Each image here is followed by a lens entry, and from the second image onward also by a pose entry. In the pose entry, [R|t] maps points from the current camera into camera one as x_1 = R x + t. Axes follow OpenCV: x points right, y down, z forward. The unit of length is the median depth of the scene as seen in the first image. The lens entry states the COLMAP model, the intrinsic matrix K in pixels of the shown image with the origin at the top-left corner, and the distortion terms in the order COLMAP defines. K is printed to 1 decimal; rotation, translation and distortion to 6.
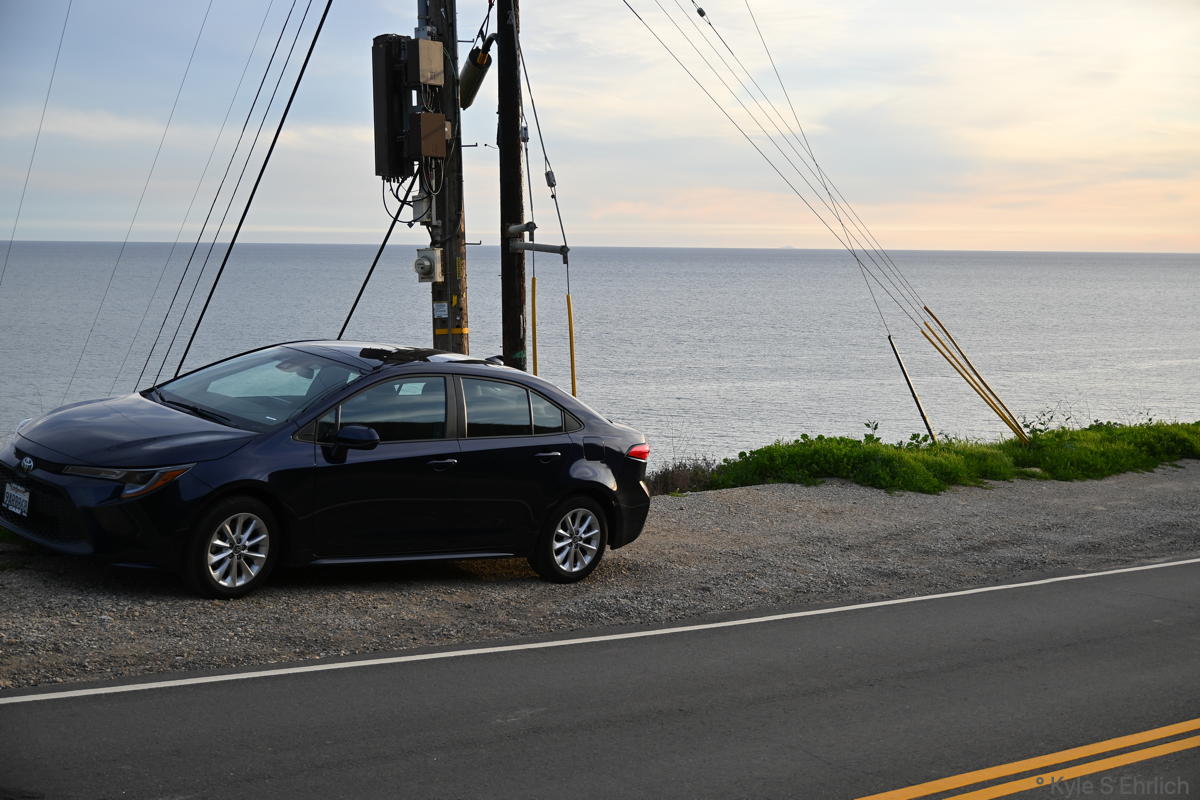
lens RADIAL K [[1837.0, 0, 602.8], [0, 1837.0, 400.9], [0, 0, 1]] dist [0.035139, -0.085243]
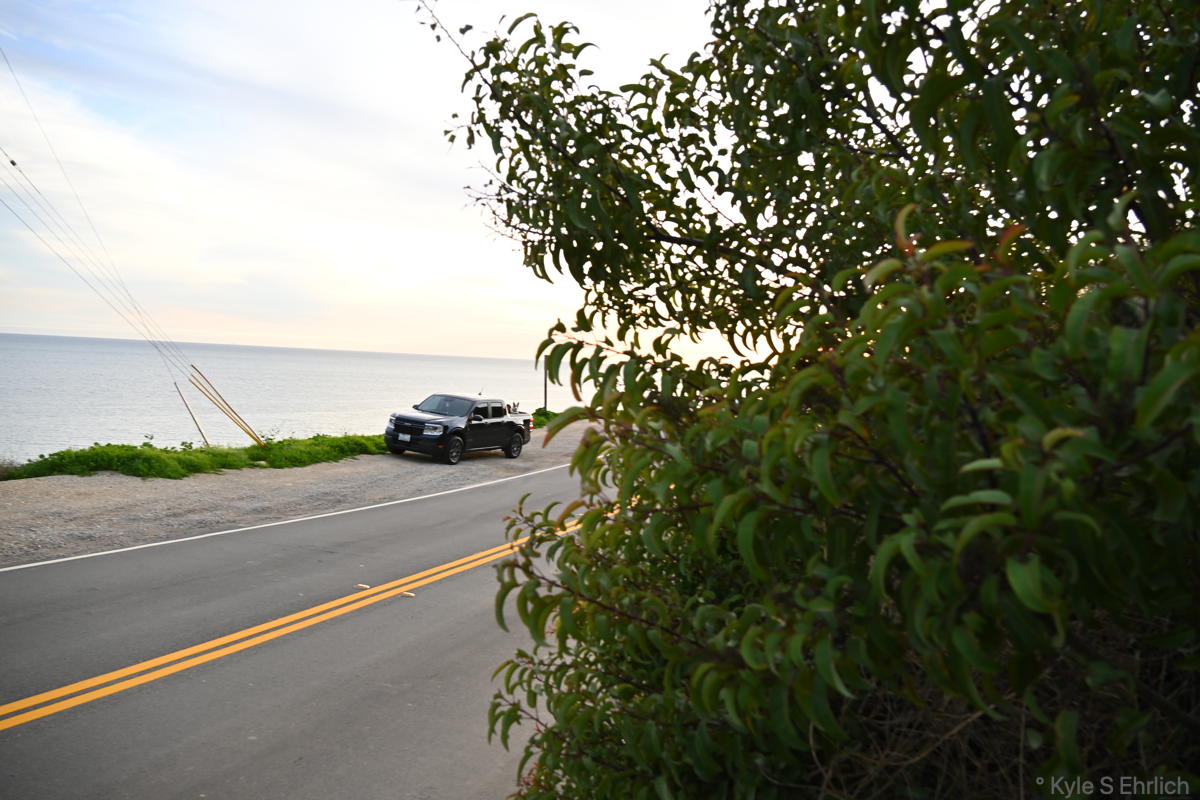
lens RADIAL K [[896.8, 0, 601.6], [0, 896.8, 404.1], [0, 0, 1]] dist [0.031585, -0.048196]
pose [[0.883198, 0.013292, 0.468812, 0.133716], [-0.002536, 0.999719, -0.023567, 0.002414], [-0.468993, 0.019626, 0.882984, 0.123548]]
